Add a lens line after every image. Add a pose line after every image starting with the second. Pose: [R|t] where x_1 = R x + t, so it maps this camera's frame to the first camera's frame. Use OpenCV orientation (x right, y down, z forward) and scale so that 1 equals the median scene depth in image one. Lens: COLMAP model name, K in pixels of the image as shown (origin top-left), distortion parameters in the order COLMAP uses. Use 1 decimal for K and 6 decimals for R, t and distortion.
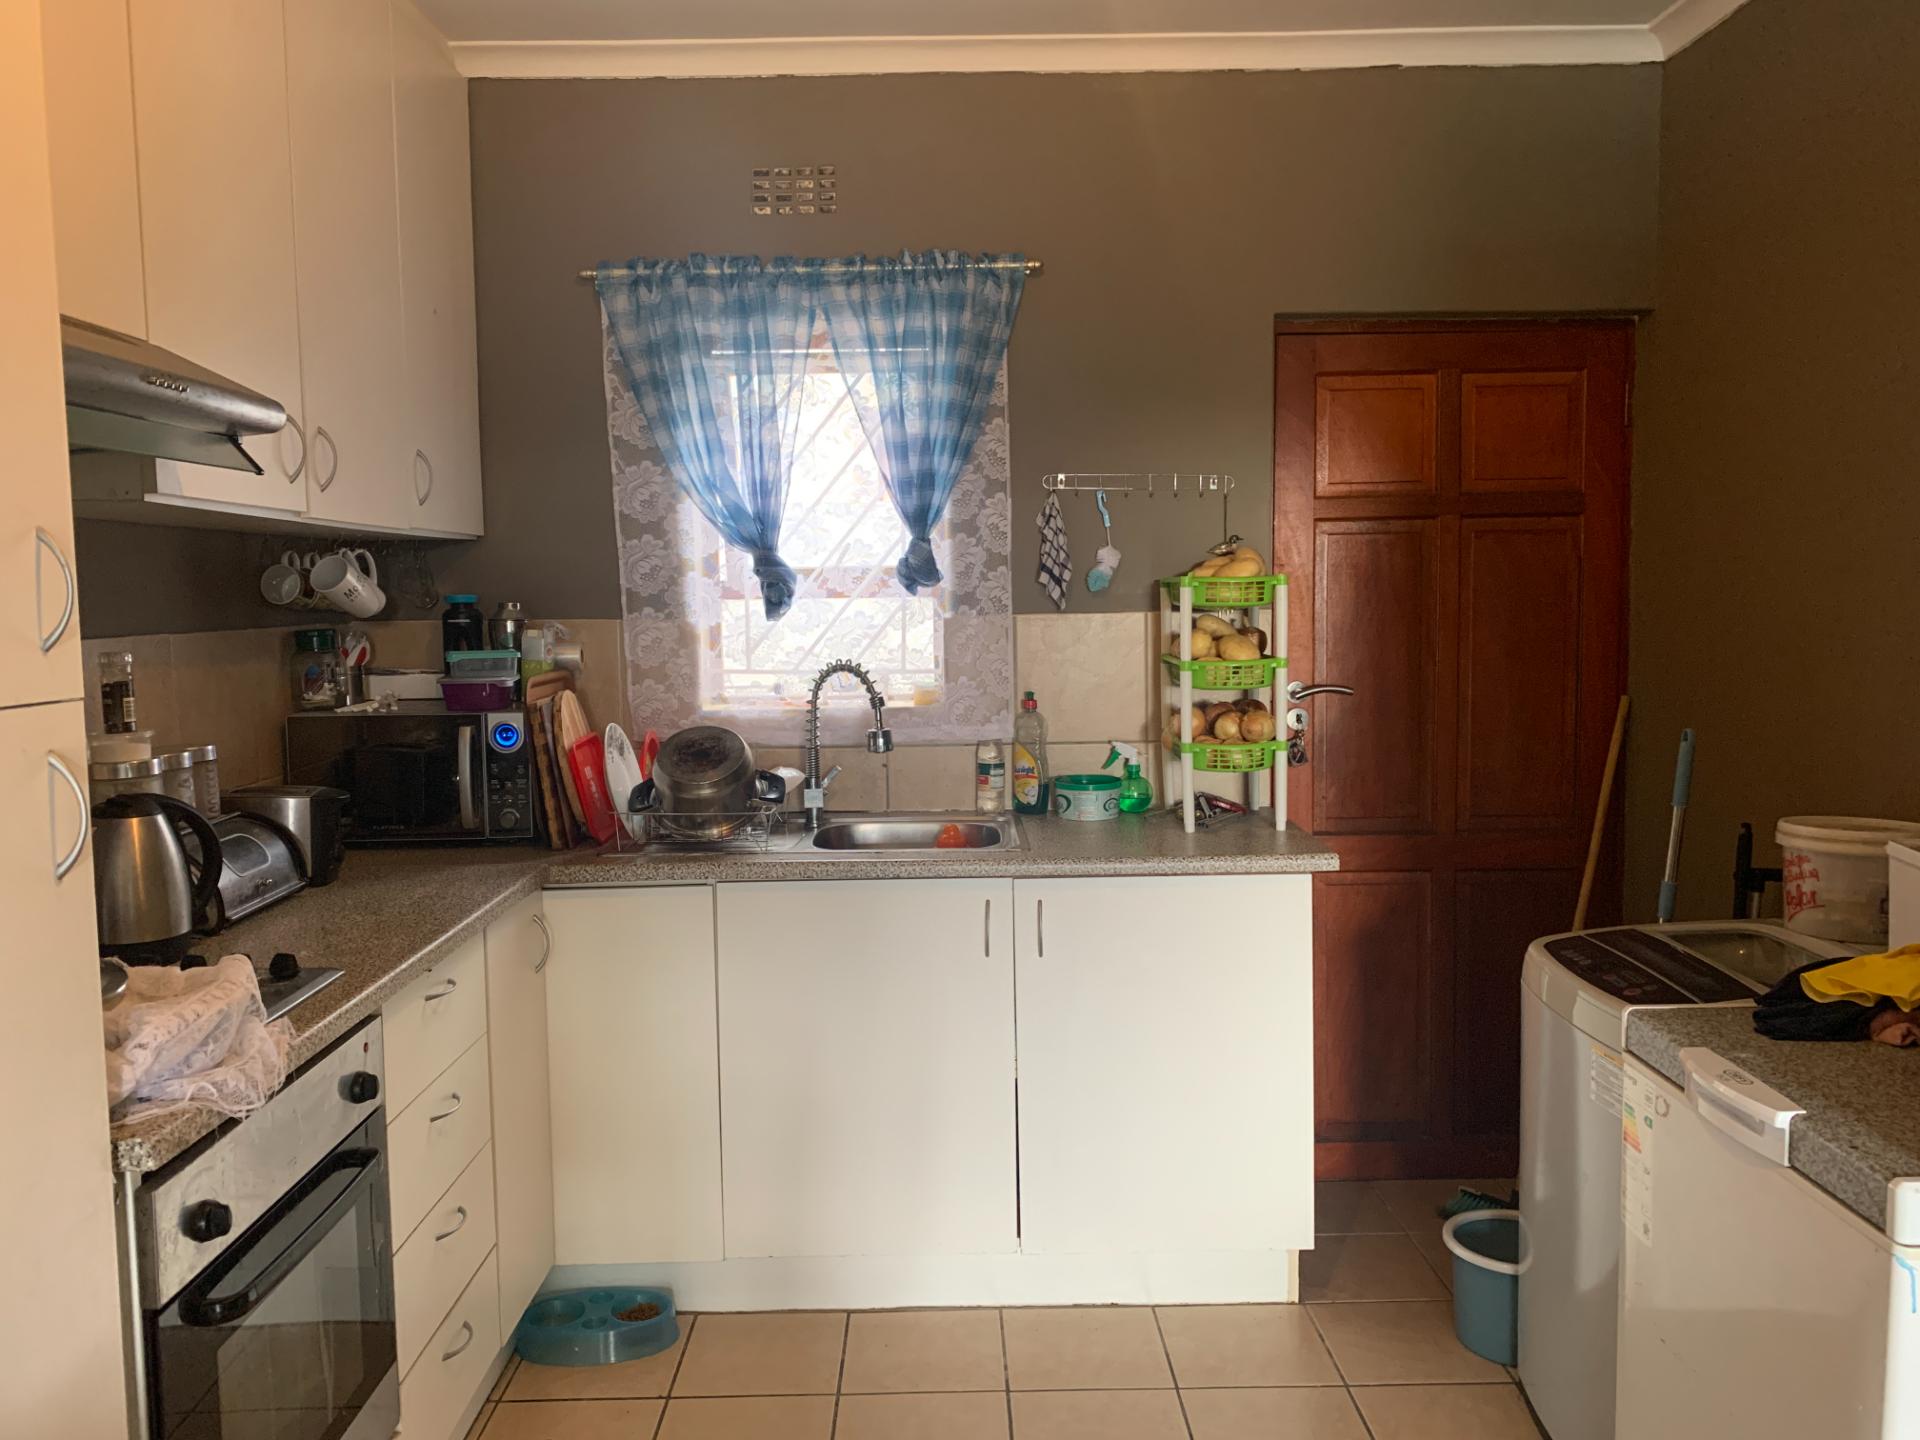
lens RADIAL K [[1452.4, 0, 962.6], [0, 1452.4, 707.1], [0, 0, 1]] dist [0.055220, -0.069675]
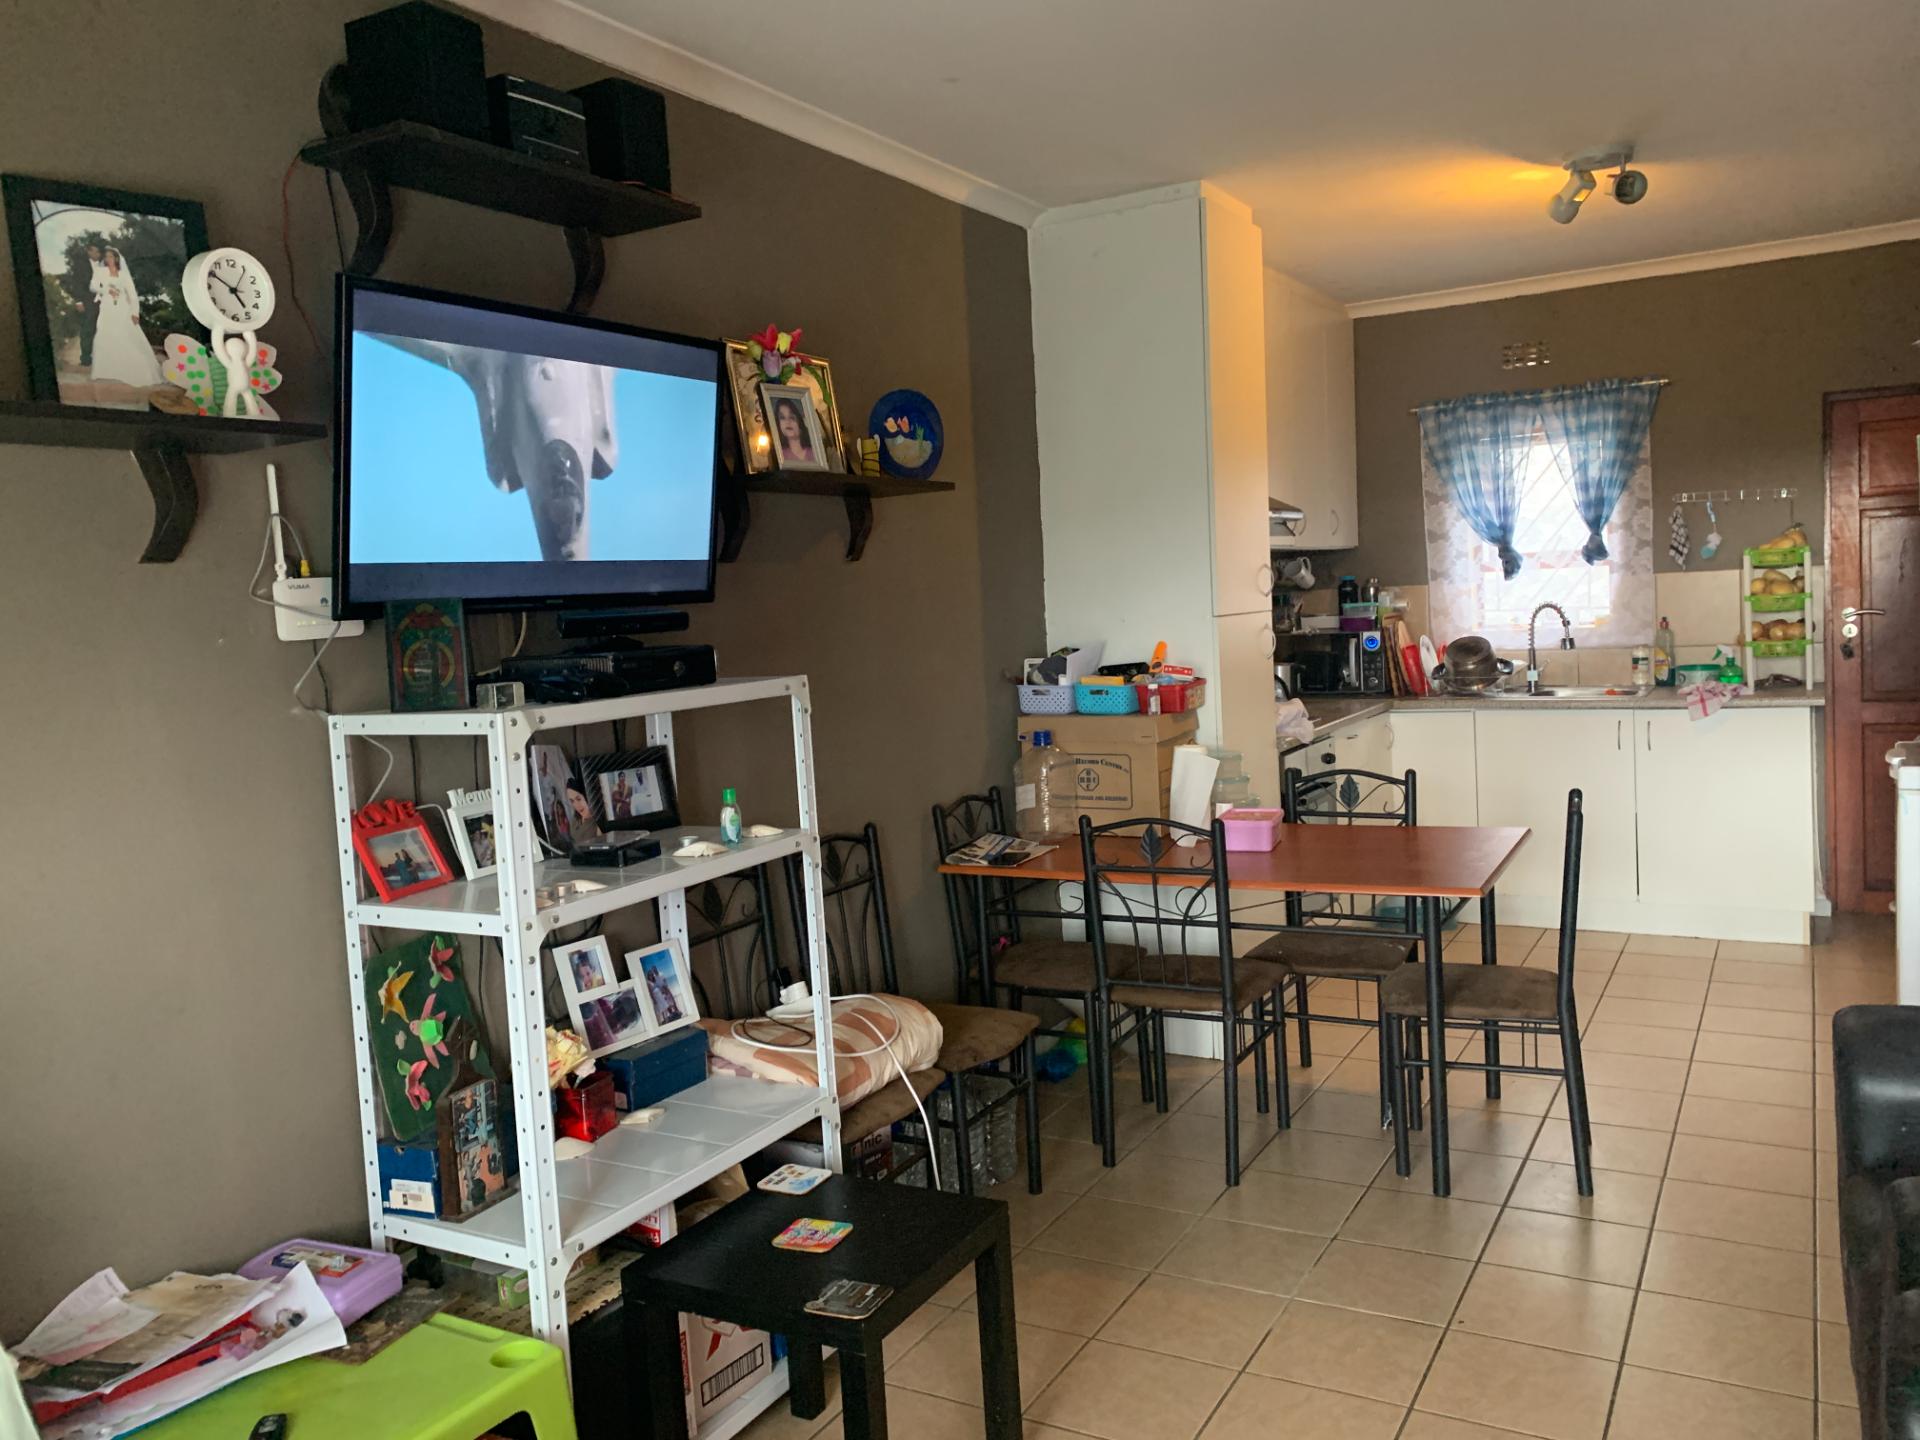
lens RADIAL K [[1452.4, 0, 962.6], [0, 1452.4, 707.1], [0, 0, 1]] dist [0.055220, -0.069675]
pose [[0.856369, 0.007373, -0.516312, 0.244503], [0.001685, 0.999853, 0.017073, 0.069451], [0.516362, -0.015491, 0.856230, -1.010045]]
